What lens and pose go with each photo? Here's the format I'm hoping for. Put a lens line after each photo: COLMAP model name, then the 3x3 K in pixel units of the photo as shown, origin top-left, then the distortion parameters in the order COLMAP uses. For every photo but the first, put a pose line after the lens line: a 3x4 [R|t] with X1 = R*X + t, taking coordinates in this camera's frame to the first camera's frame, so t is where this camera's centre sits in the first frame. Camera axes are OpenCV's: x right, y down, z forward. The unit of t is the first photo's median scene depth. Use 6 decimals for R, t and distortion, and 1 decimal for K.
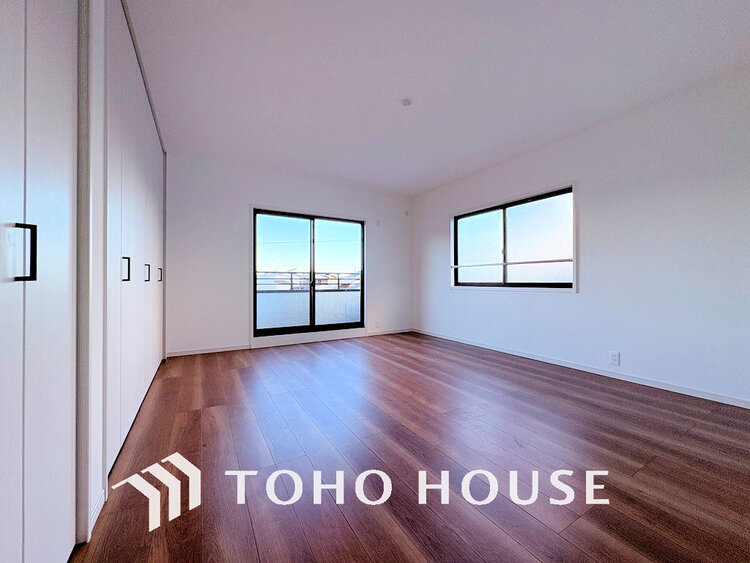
lens RADIAL K [[298.2, 0, 375.0], [0, 298.2, 281.5], [0, 0, 1]] dist [-0.000699, -0.000066]
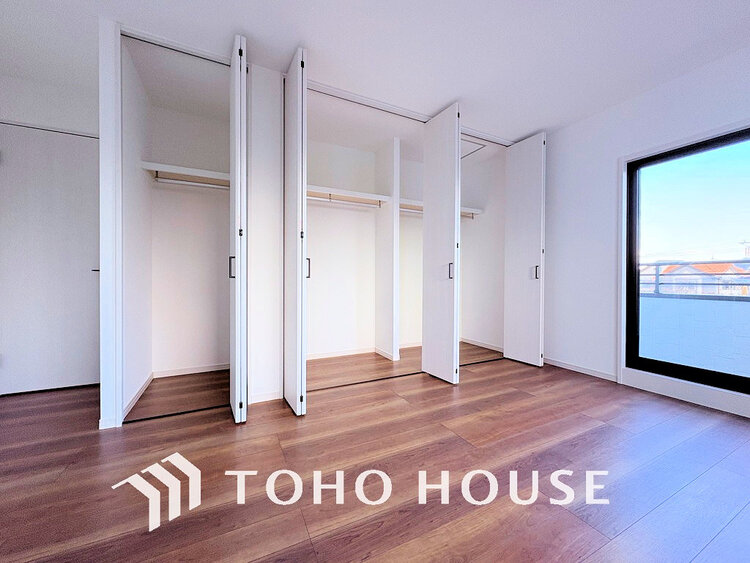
lens RADIAL K [[298.2, 0, 375.0], [0, 298.2, 281.5], [0, 0, 1]] dist [-0.000699, -0.000066]
pose [[-0.066666, 0.004071, -0.997767, 0.259574], [-0.002426, 0.999988, 0.004242, 0.003893], [0.997772, 0.002703, -0.066655, 0.510026]]
